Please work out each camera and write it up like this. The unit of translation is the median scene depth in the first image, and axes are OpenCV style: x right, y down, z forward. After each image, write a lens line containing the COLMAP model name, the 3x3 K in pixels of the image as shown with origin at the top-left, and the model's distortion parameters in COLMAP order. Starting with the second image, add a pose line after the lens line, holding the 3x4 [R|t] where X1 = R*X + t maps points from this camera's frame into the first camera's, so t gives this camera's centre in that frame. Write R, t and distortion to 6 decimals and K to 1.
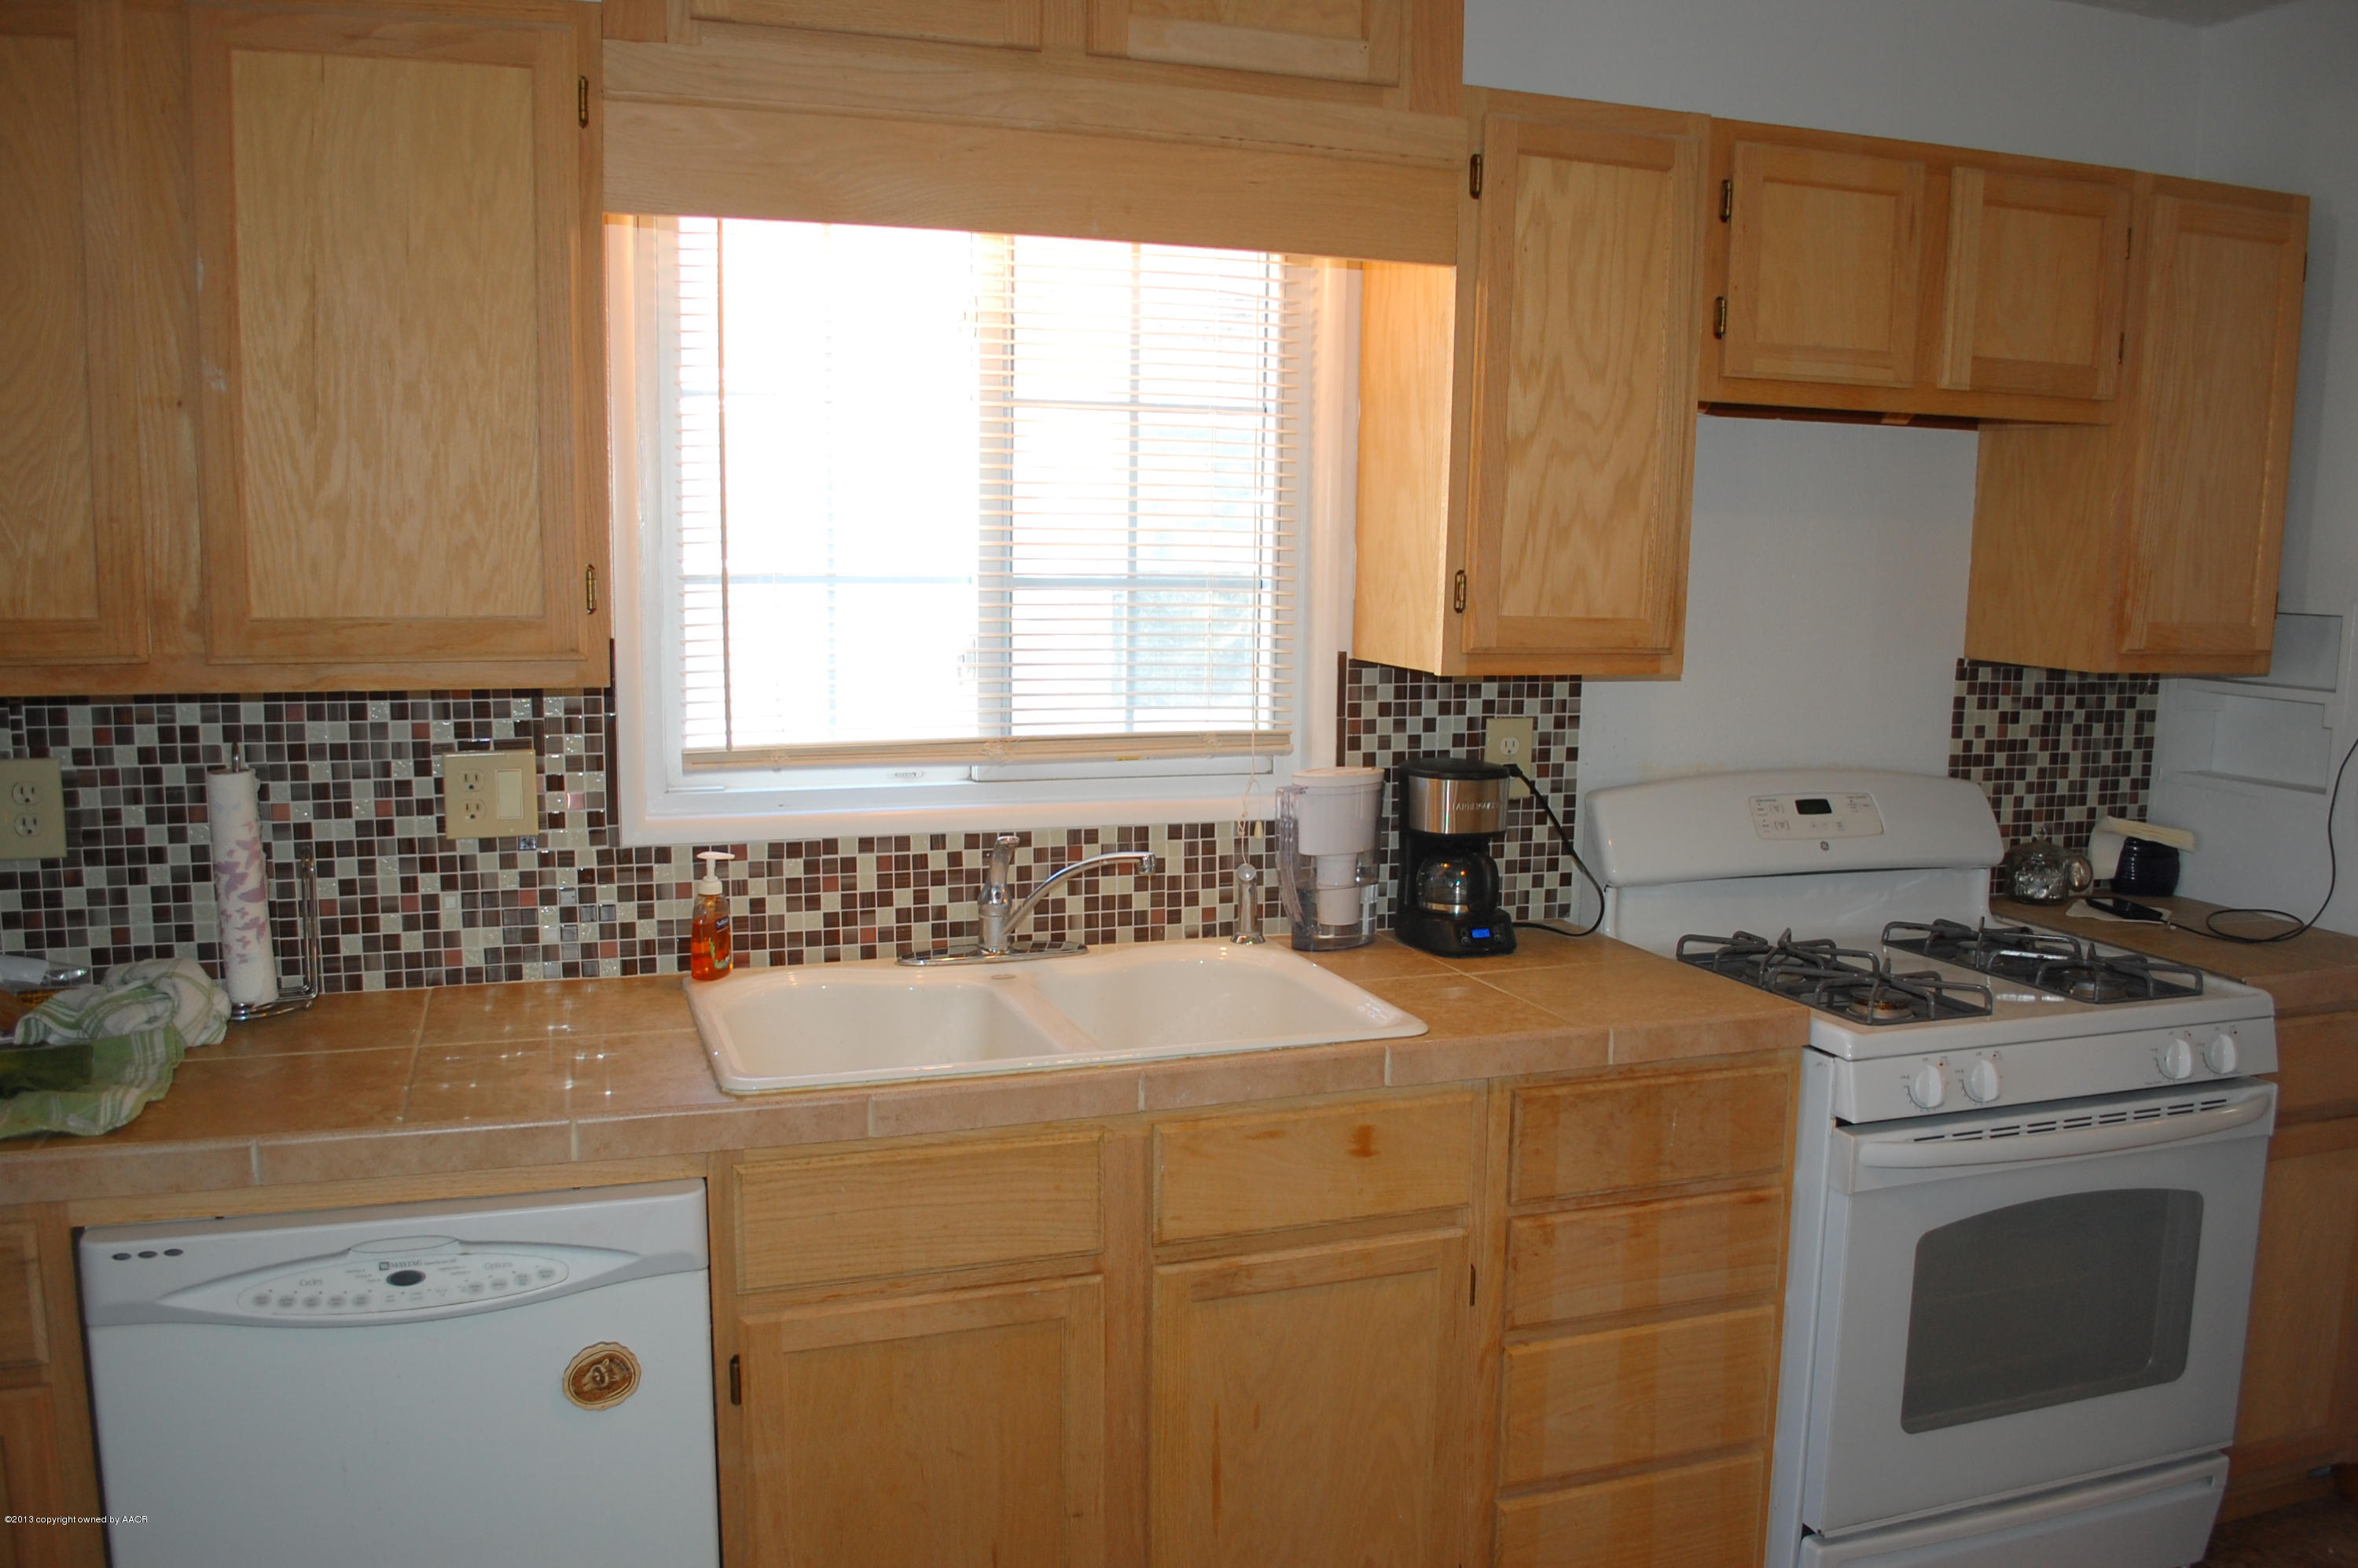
lens RADIAL K [[1854.6, 0, 1164.3], [0, 1854.6, 801.5], [0, 0, 1]] dist [-0.088622, 0.015253]
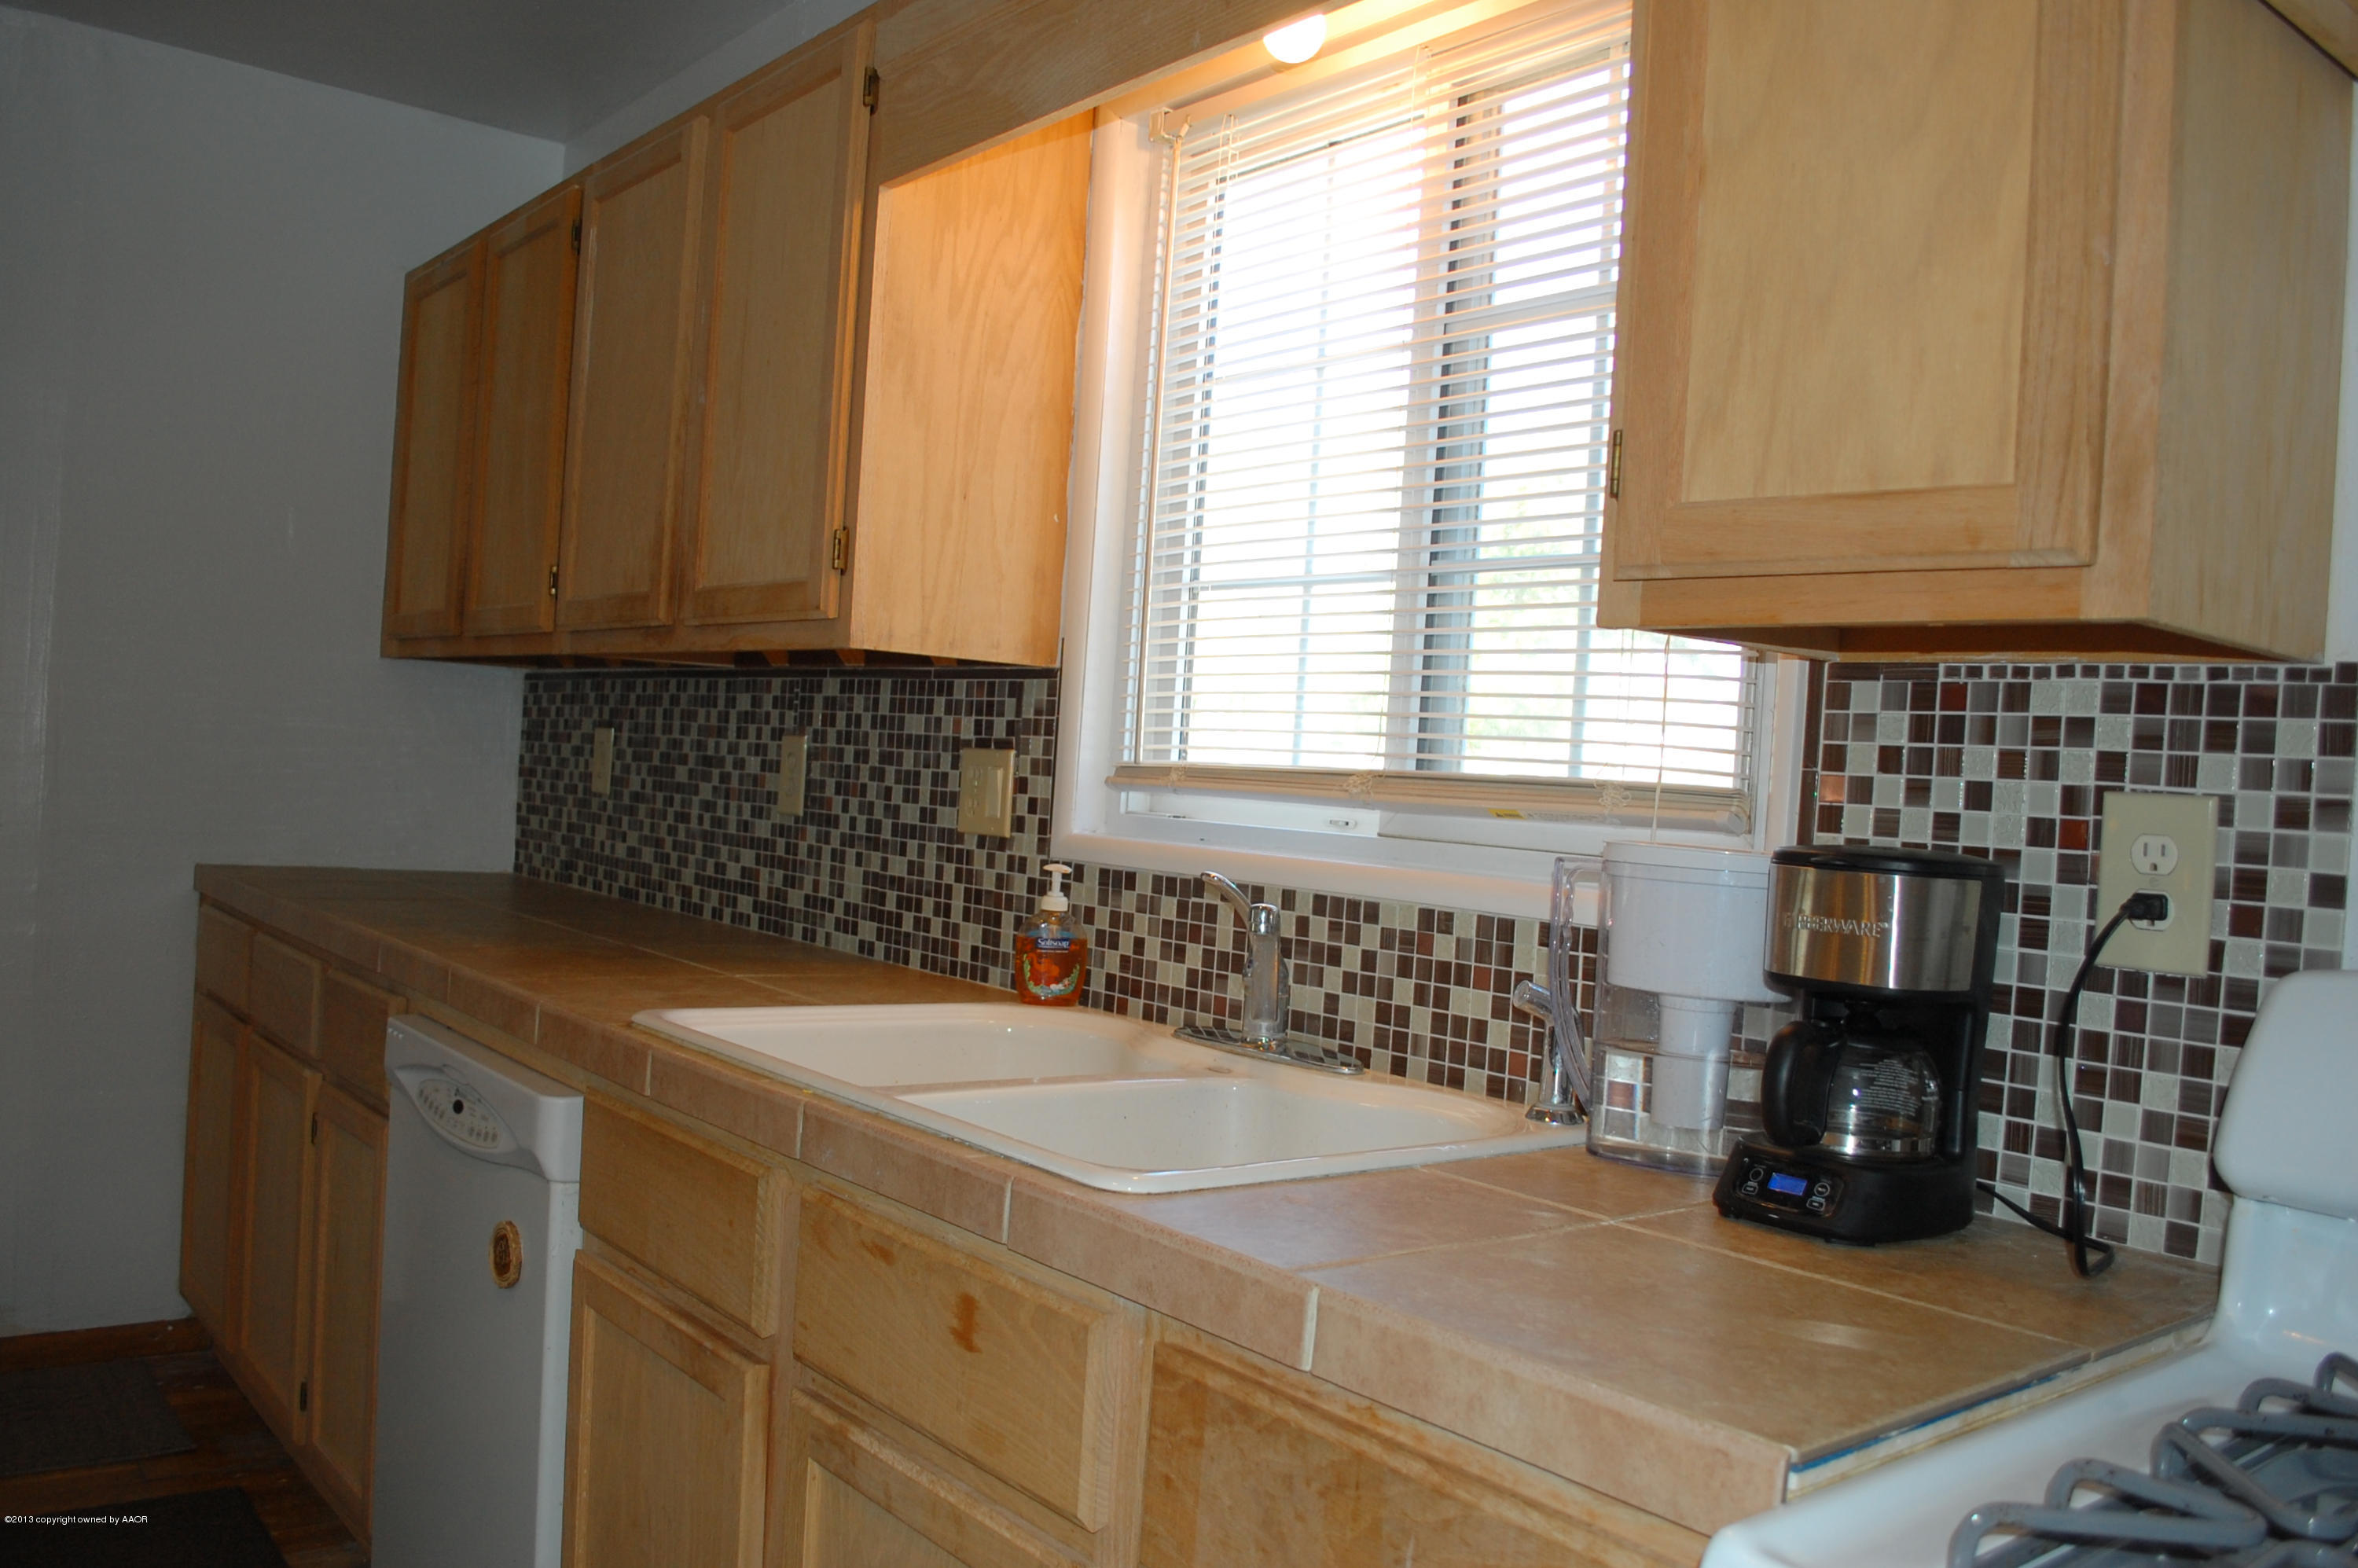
lens RADIAL K [[1854.6, 0, 1175.2], [0, 1854.6, 794.5], [0, 0, 1]] dist [-0.088622, 0.015253]
pose [[0.342535, 0.018187, -0.939329, 0.619374], [-0.193051, 0.979840, -0.051426, 0.029659], [0.919457, 0.198953, 0.339140, 0.738540]]
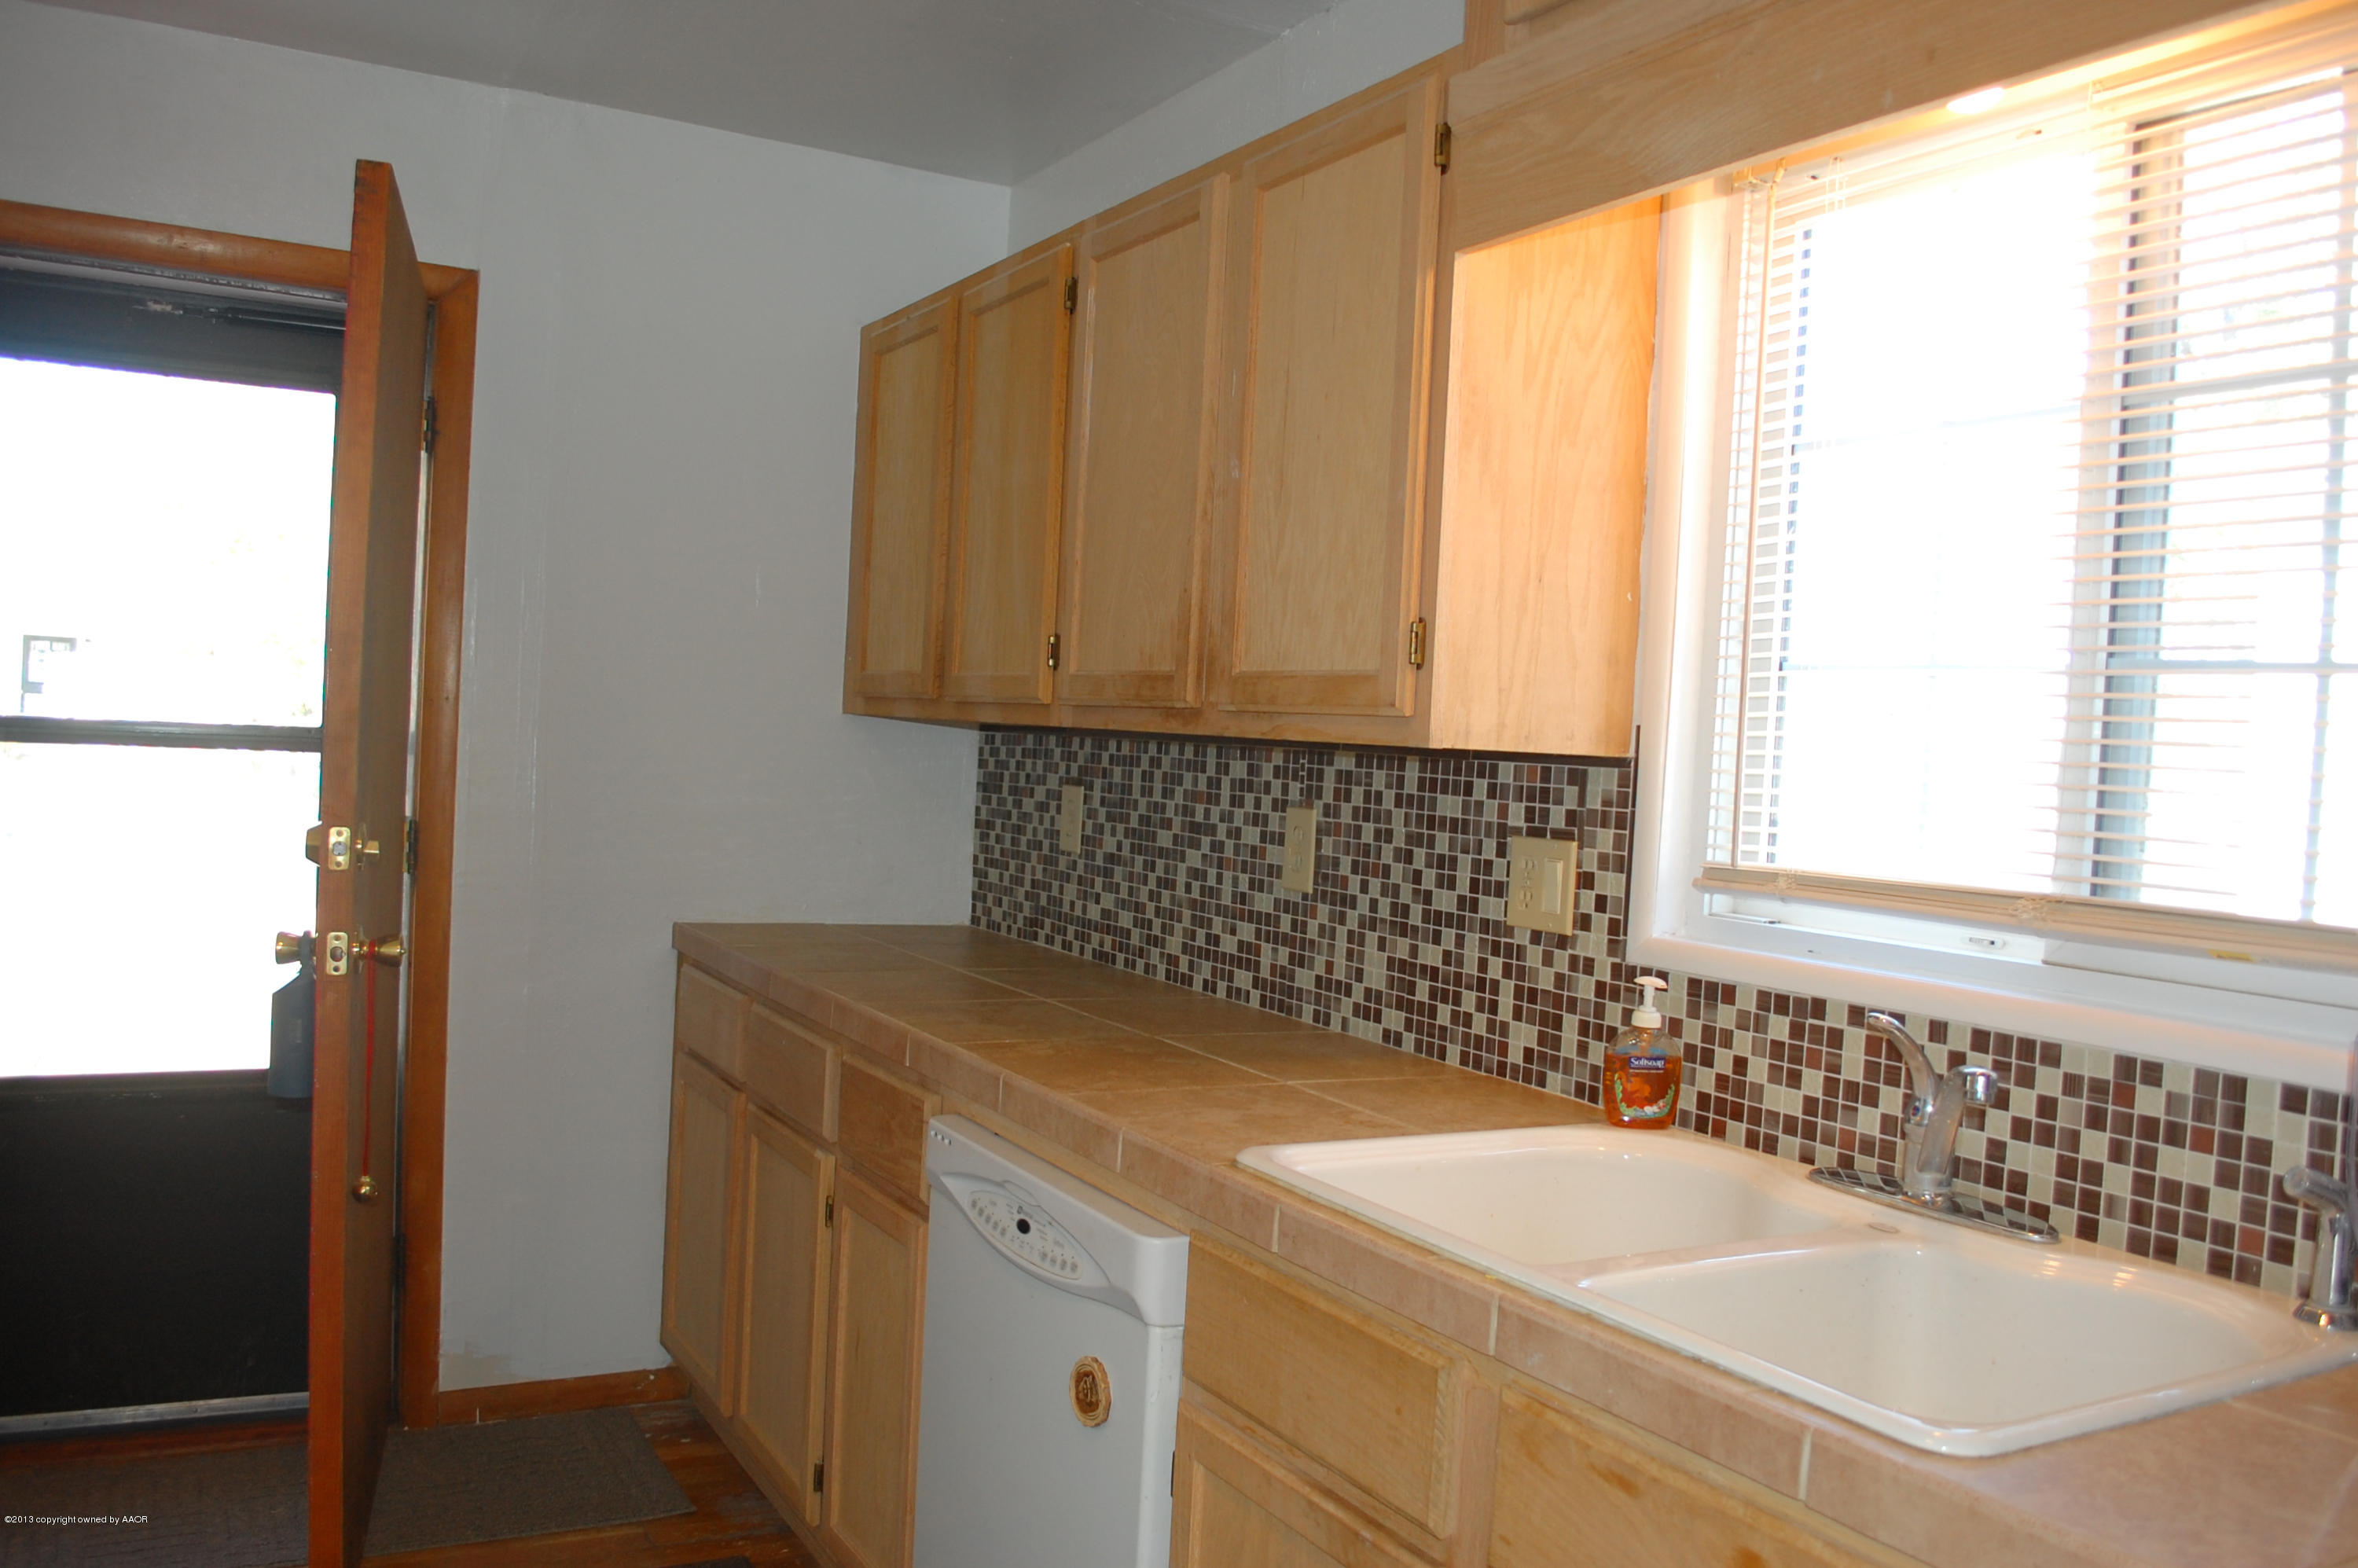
lens RADIAL K [[1854.6, 0, 1170.3], [0, 1854.6, 797.8], [0, 0, 1]] dist [-0.088622, 0.015253]
pose [[0.177491, 0.028586, -0.983707, 0.531999], [-0.191464, 0.981481, -0.006024, -0.005251], [0.965318, 0.189414, 0.179677, 0.624054]]
